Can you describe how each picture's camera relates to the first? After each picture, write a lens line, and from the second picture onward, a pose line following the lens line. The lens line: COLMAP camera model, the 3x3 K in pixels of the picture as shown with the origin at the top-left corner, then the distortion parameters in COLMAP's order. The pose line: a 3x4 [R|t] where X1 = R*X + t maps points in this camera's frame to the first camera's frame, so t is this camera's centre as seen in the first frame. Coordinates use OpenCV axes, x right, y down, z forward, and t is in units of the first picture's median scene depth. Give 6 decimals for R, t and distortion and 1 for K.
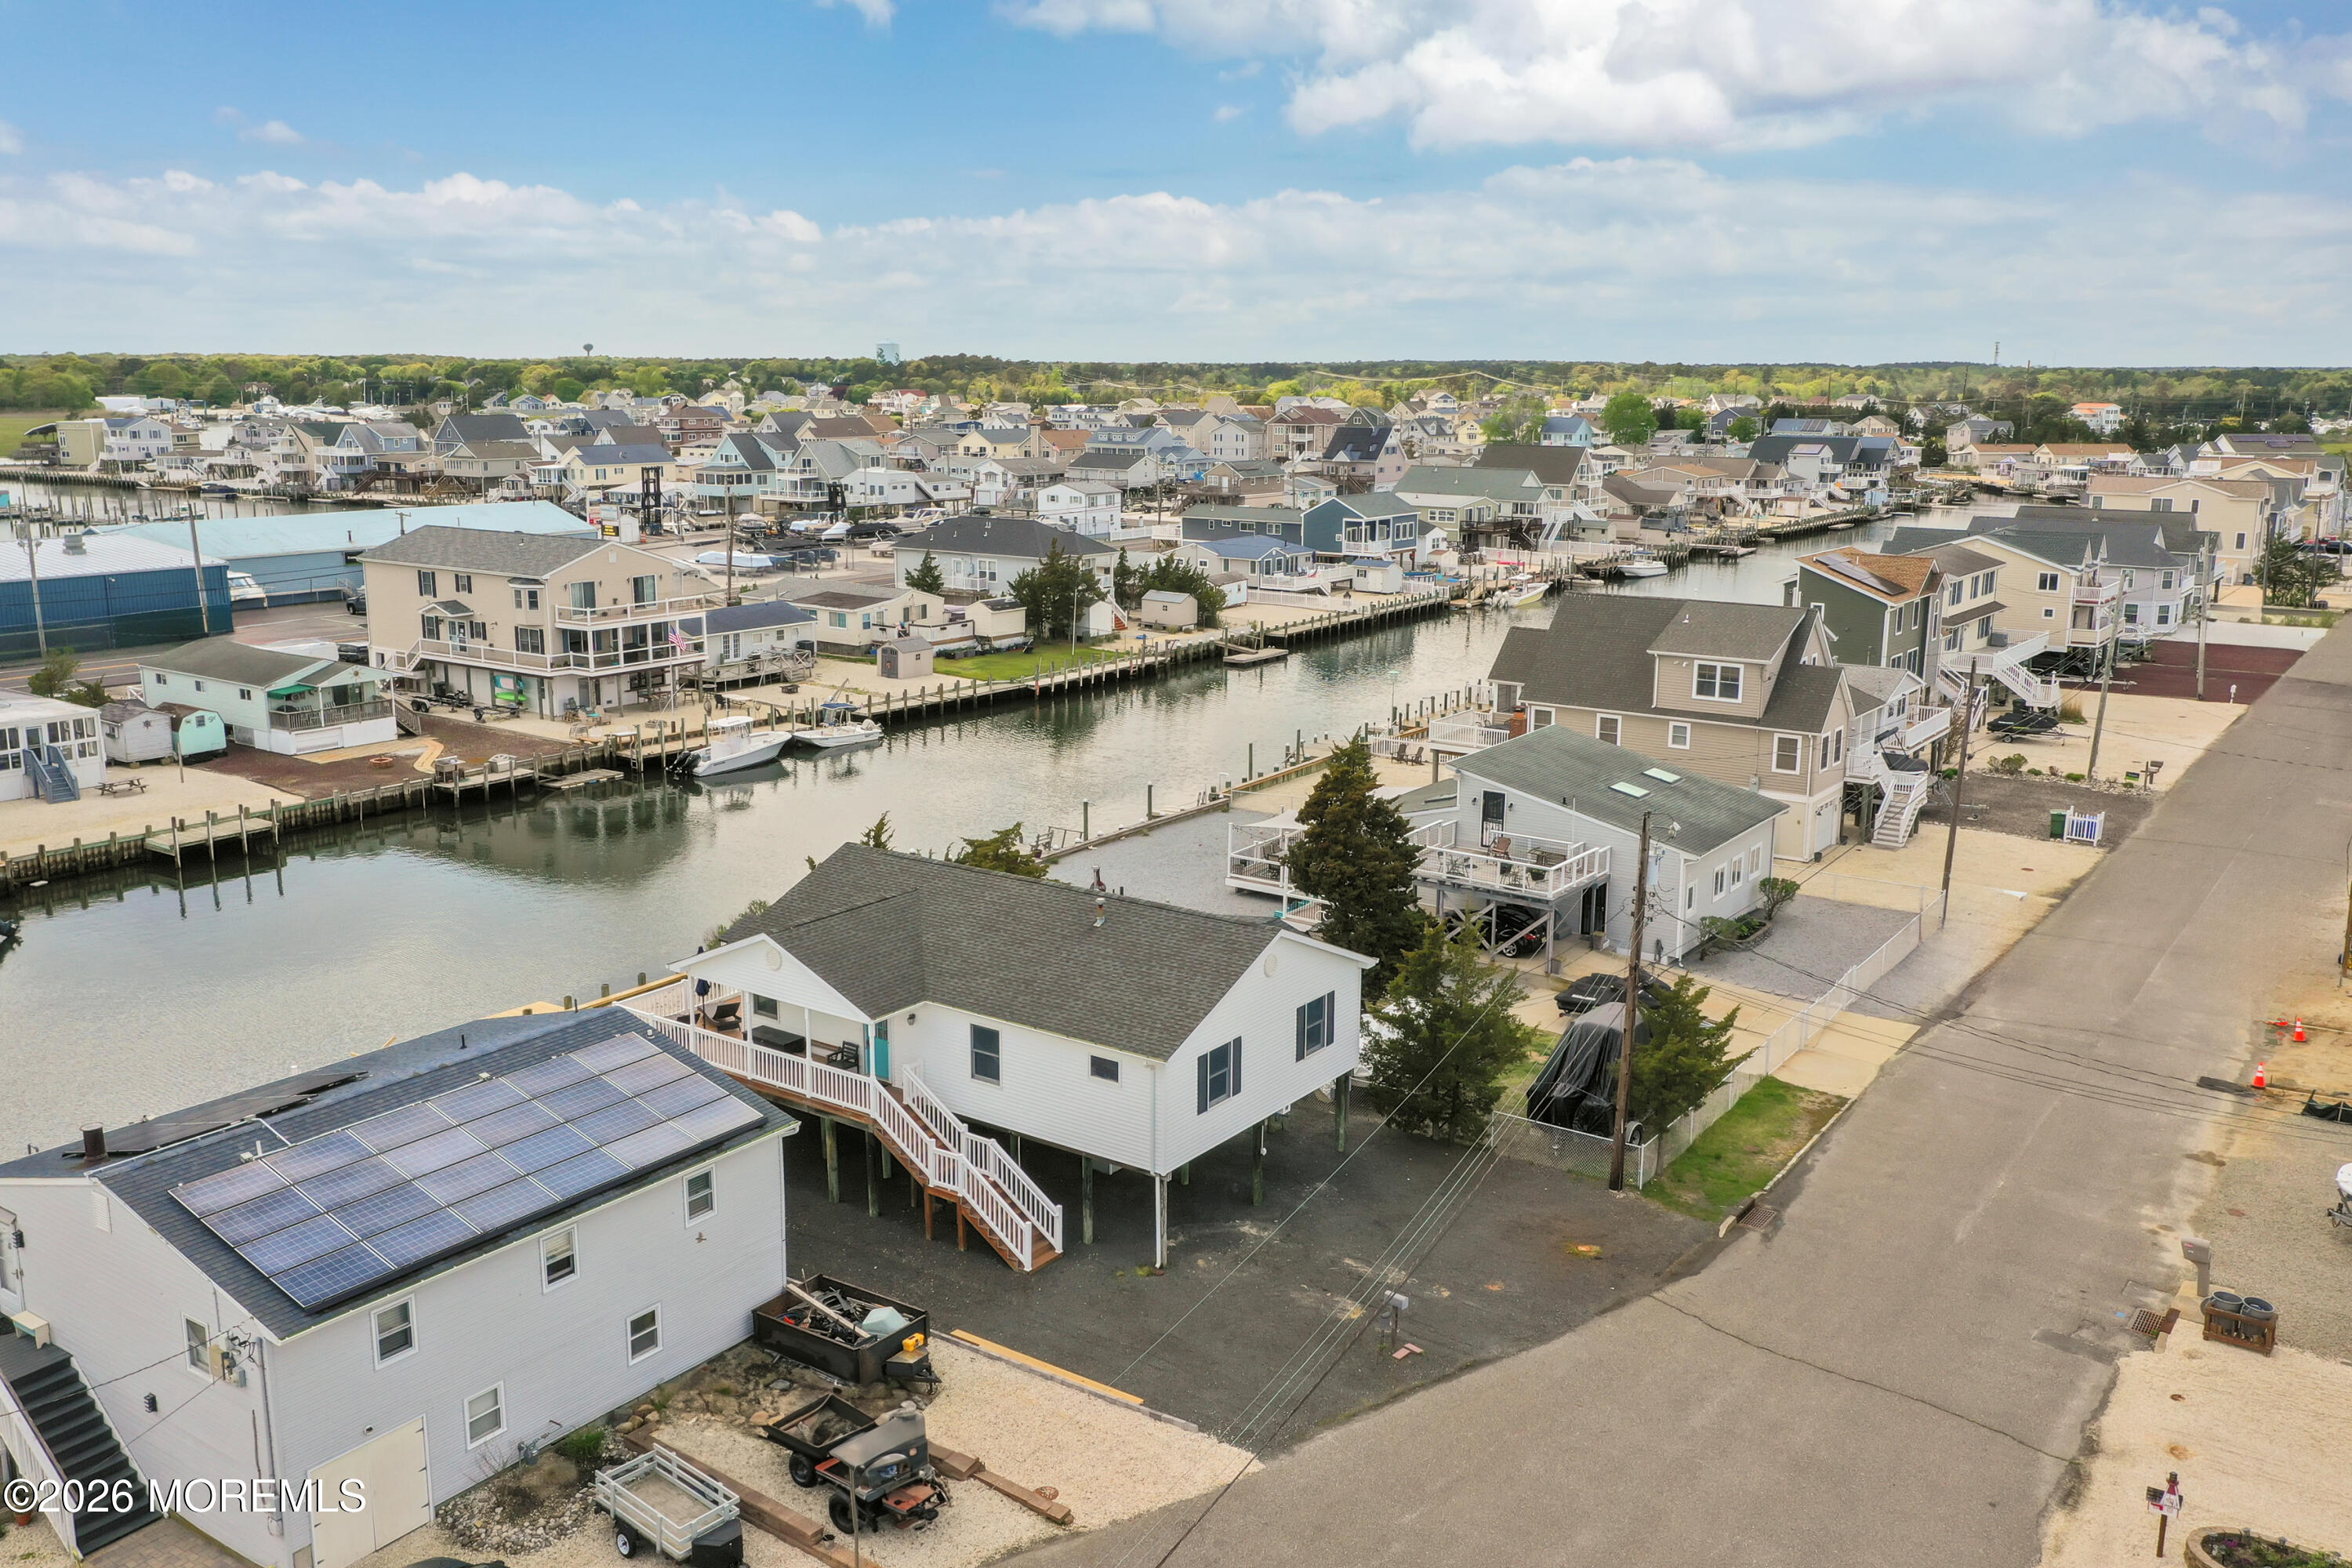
lens RADIAL K [[1920.0, 0, 1166.4], [0, 1920.0, 785.4], [0, 0, 1]] dist [0.016853, 0.002495]
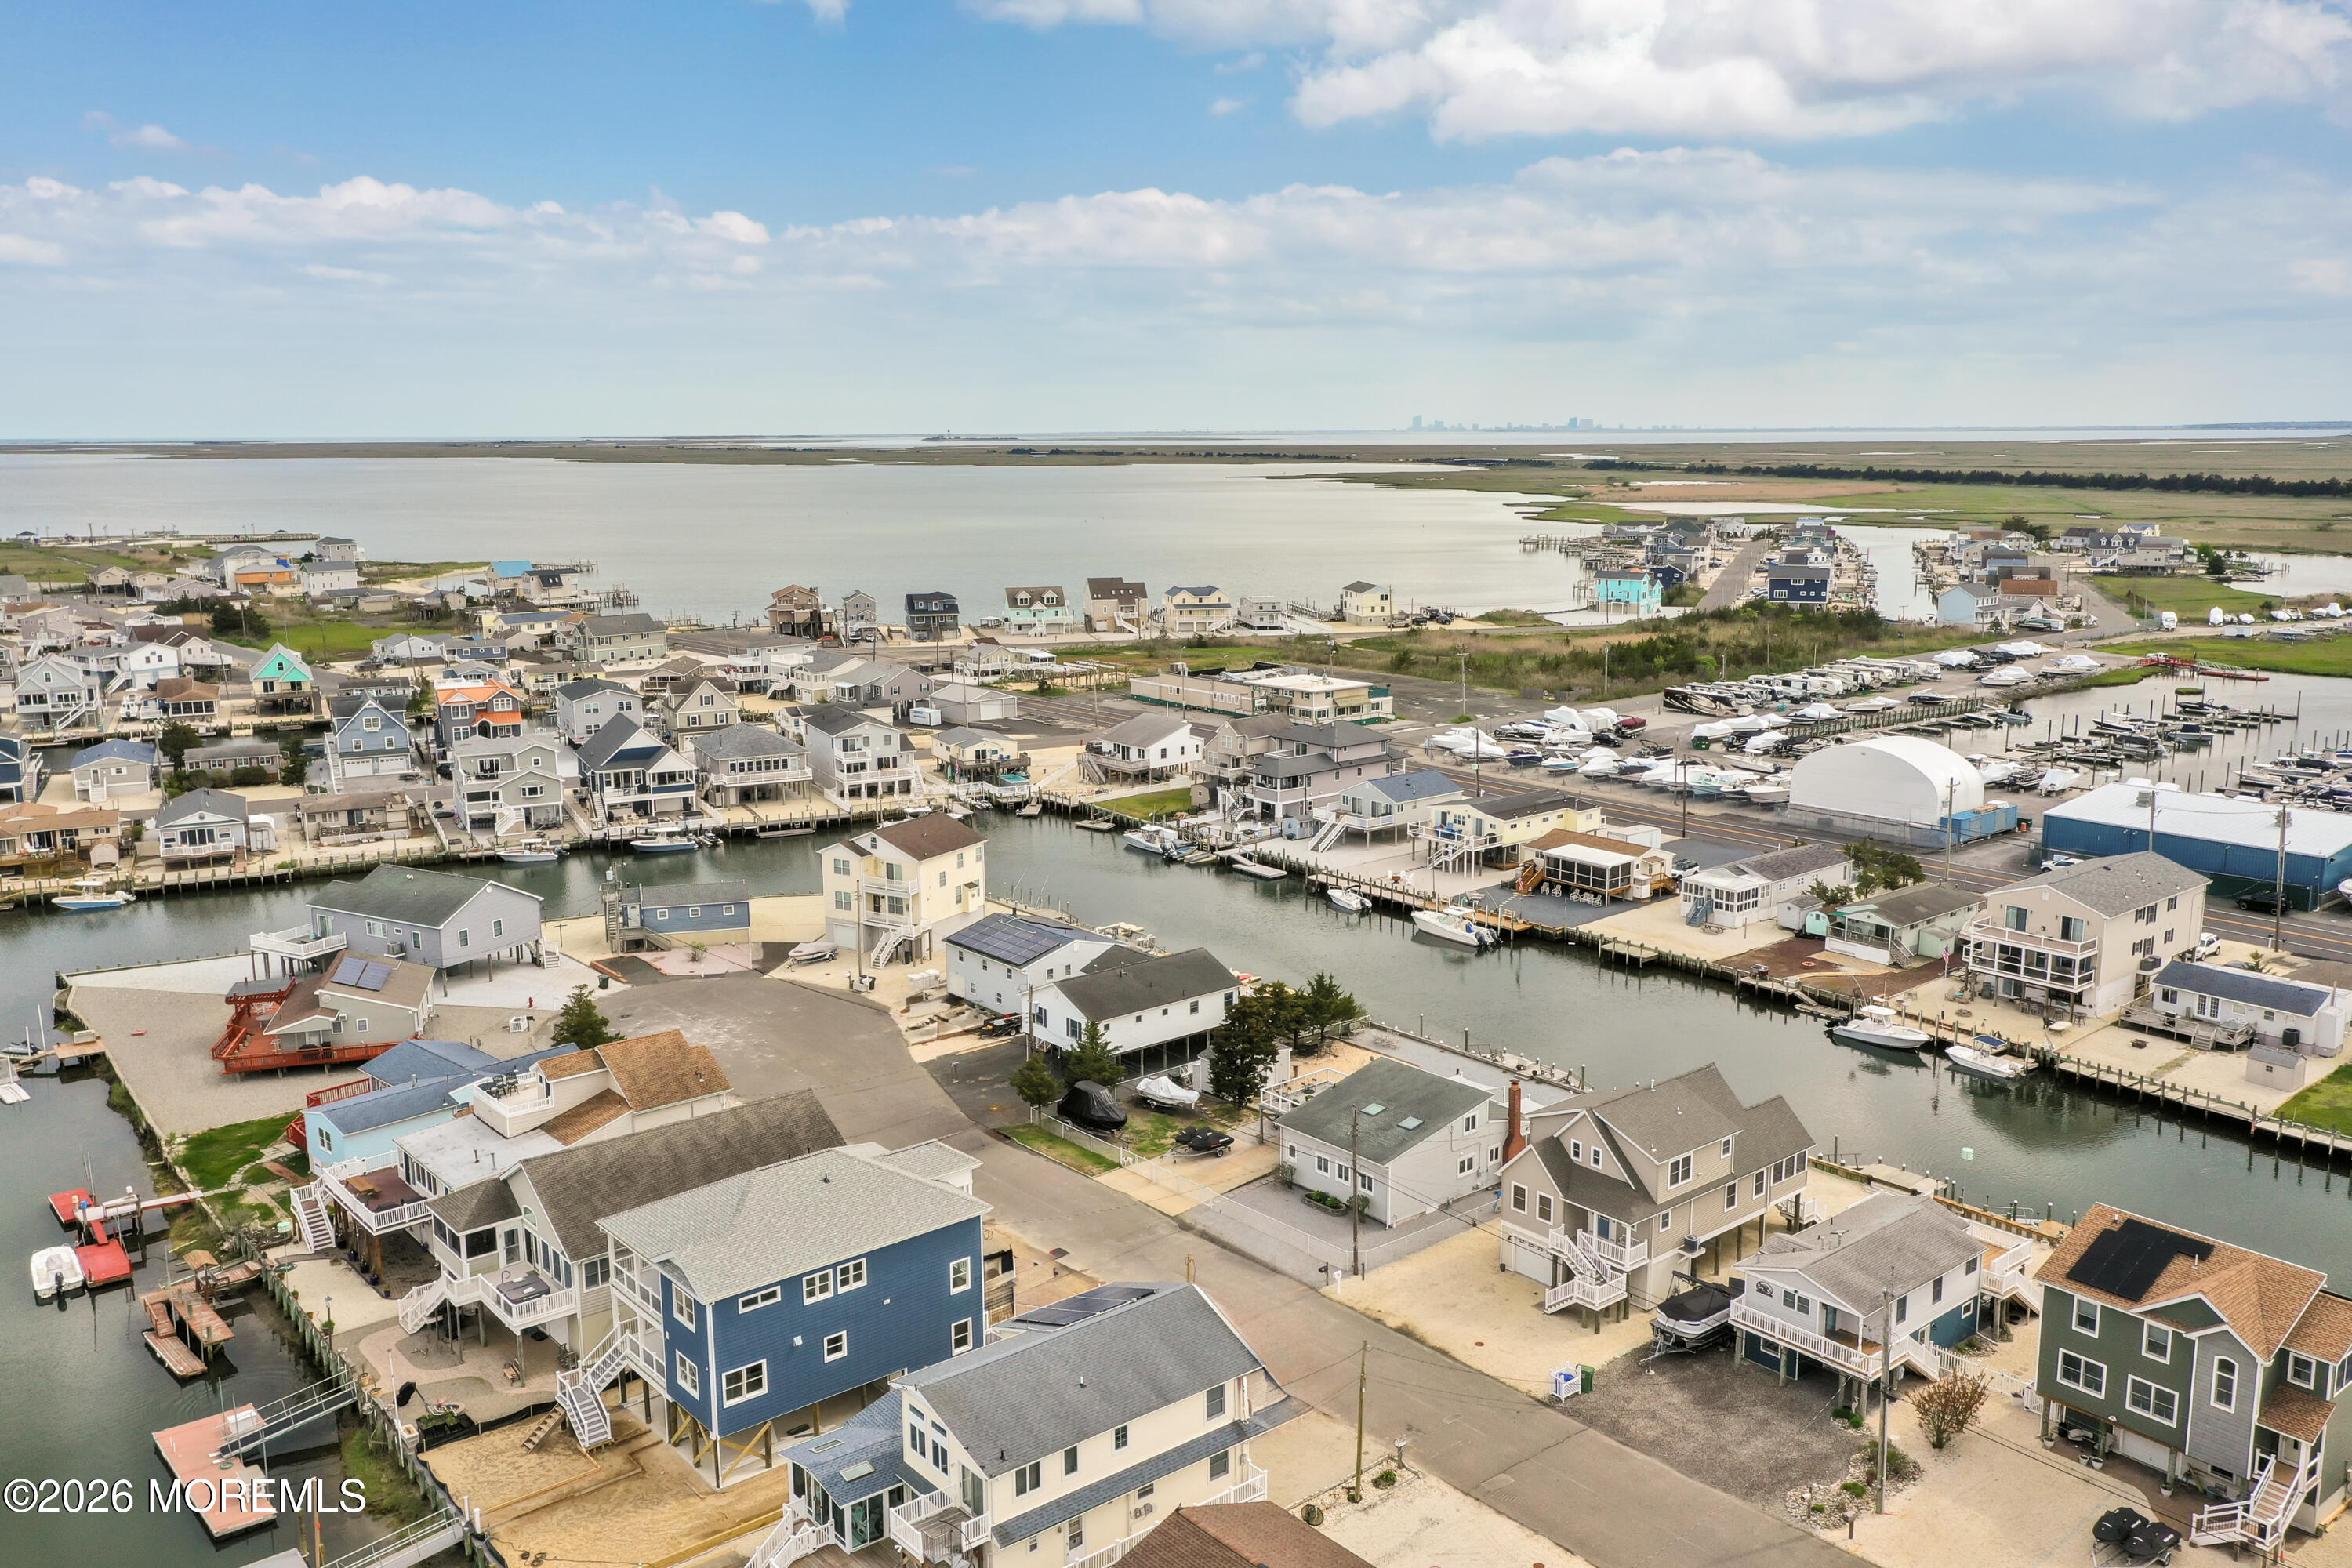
lens RADIAL K [[1900.1, 0, 1171.7], [0, 1900.1, 774.4], [0, 0, 1]] dist [0.015331, 0.011236]
pose [[-0.256786, 0.173746, -0.950722, 1.109370], [-0.199679, 0.952946, 0.228085, -0.379034], [0.945616, 0.248409, -0.210009, 0.678248]]
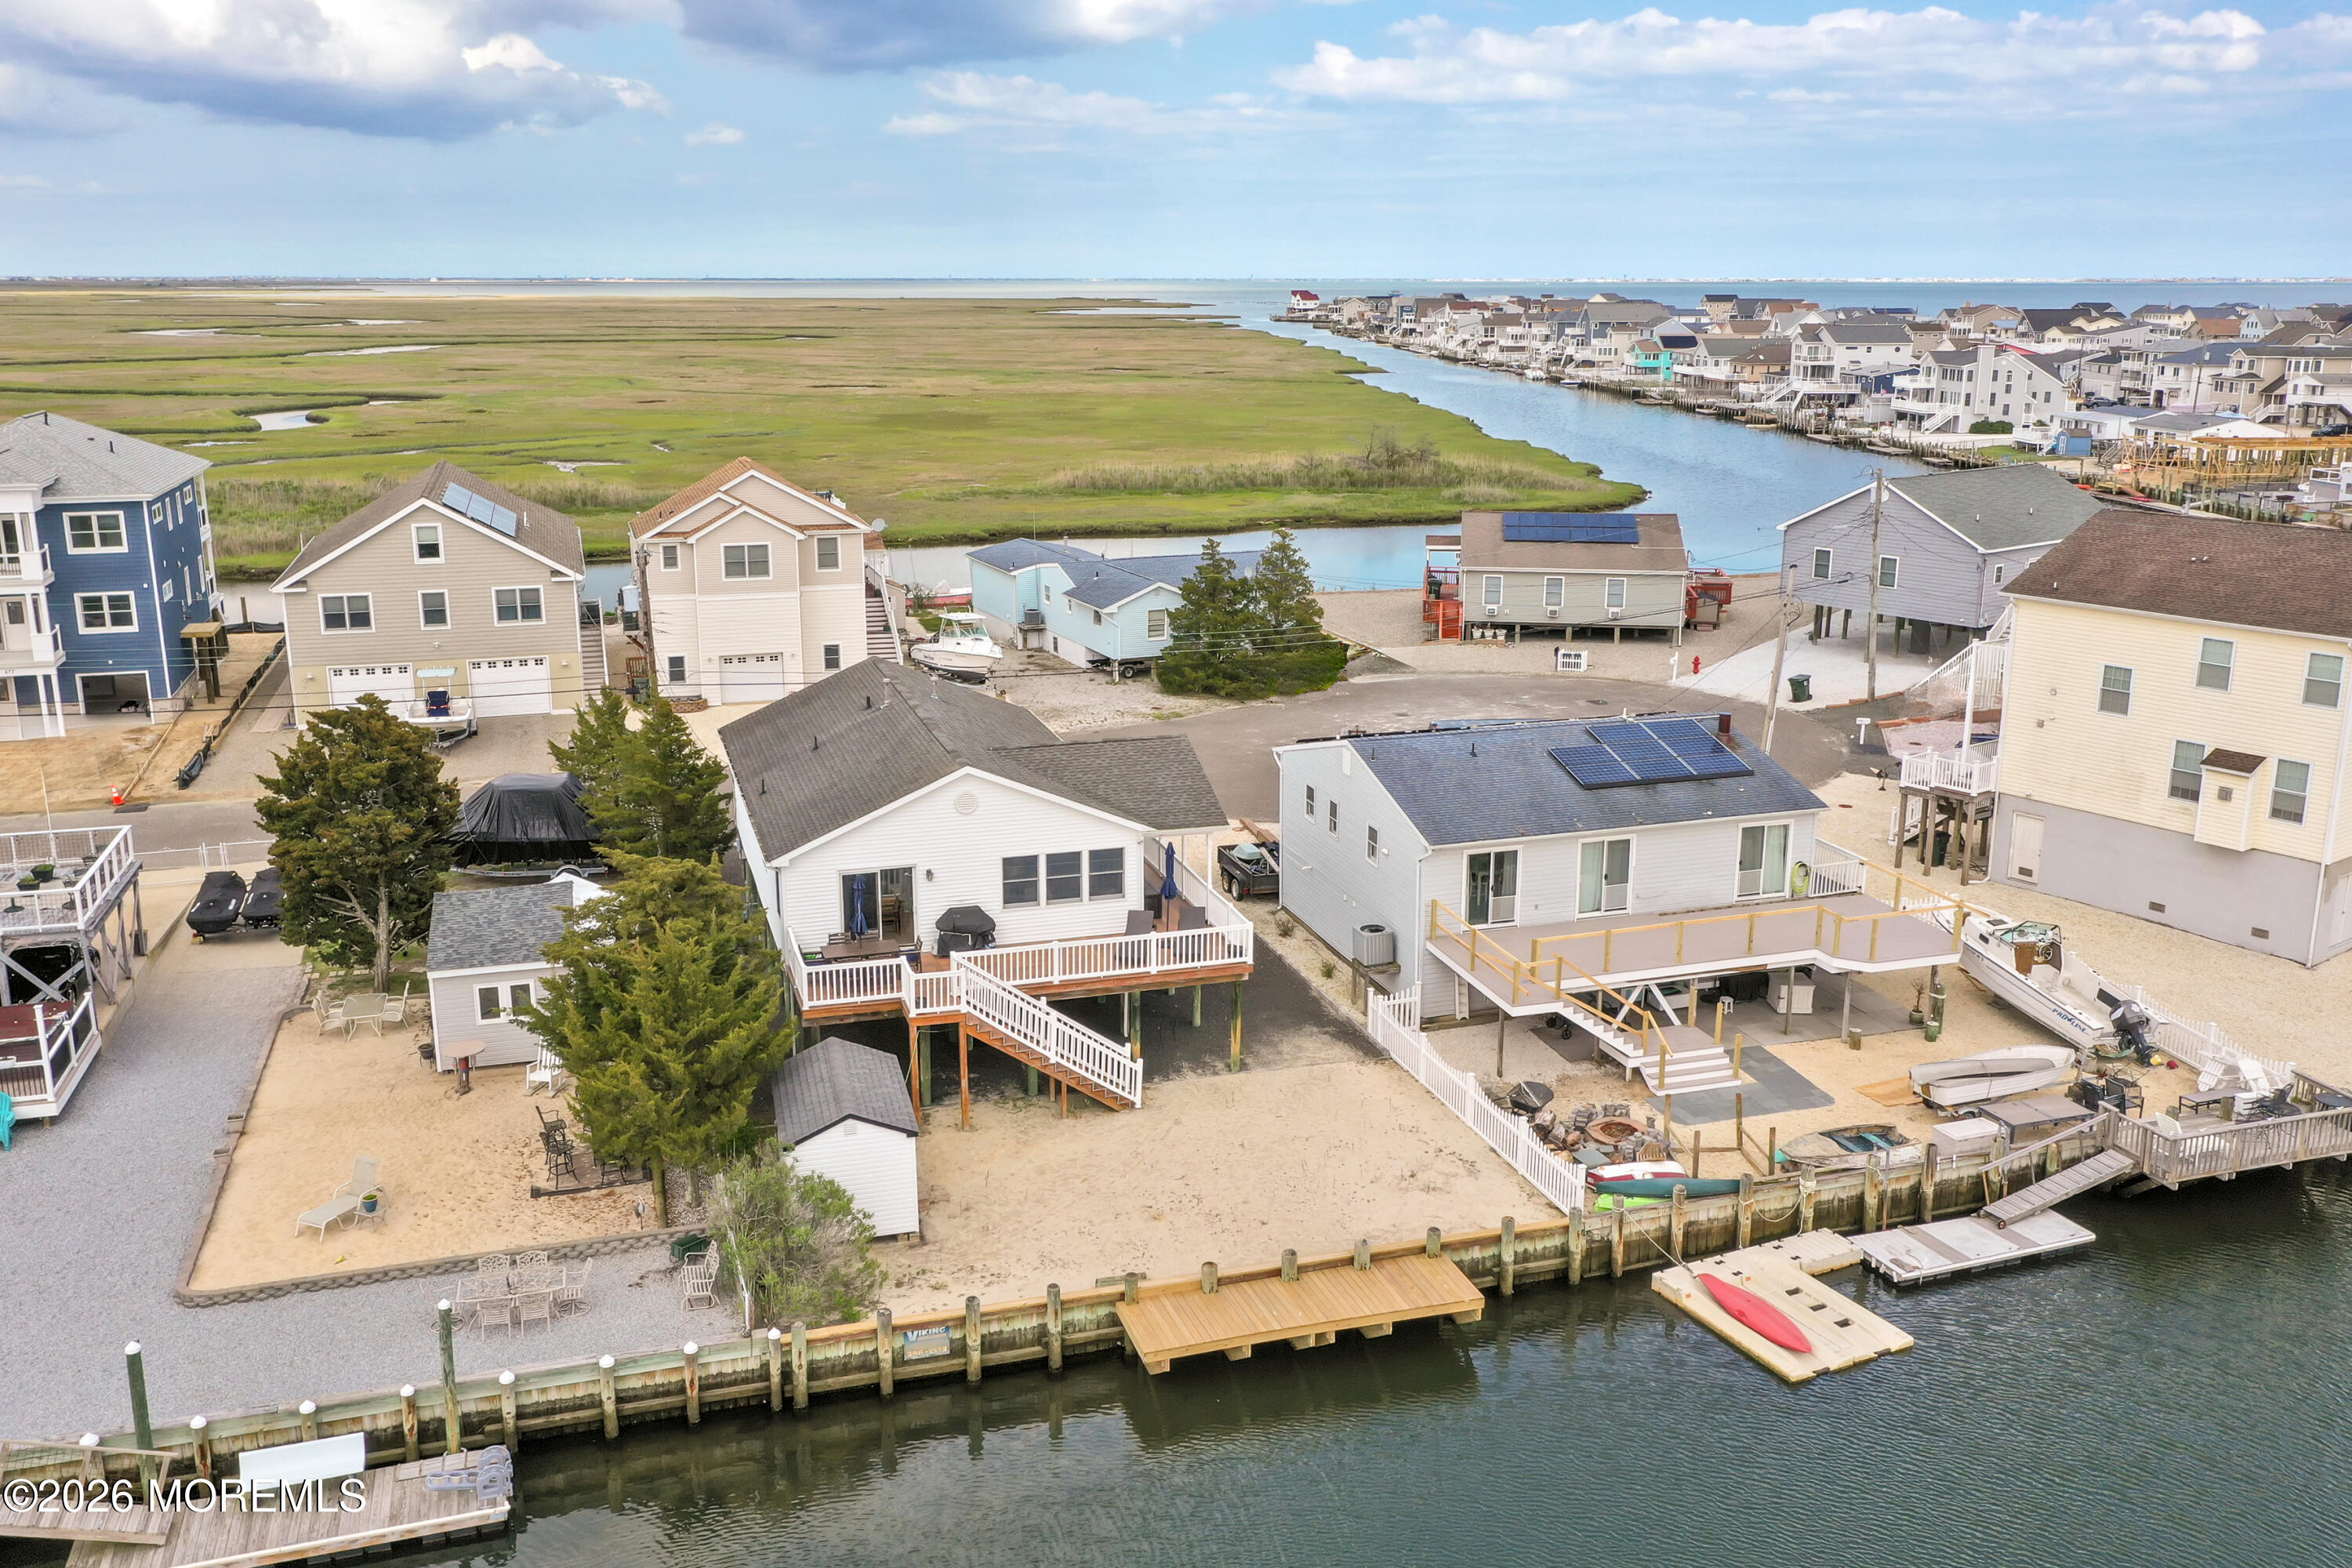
lens RADIAL K [[1996.9, 0, 1172.4], [0, 1996.9, 775.2], [0, 0, 1]] dist [0.018341, 0.003009]
pose [[-0.791875, -0.154372, 0.590850, -0.345064], [0.124427, 0.906440, 0.403588, -0.140927], [-0.597873, 0.393109, -0.698579, 0.717257]]
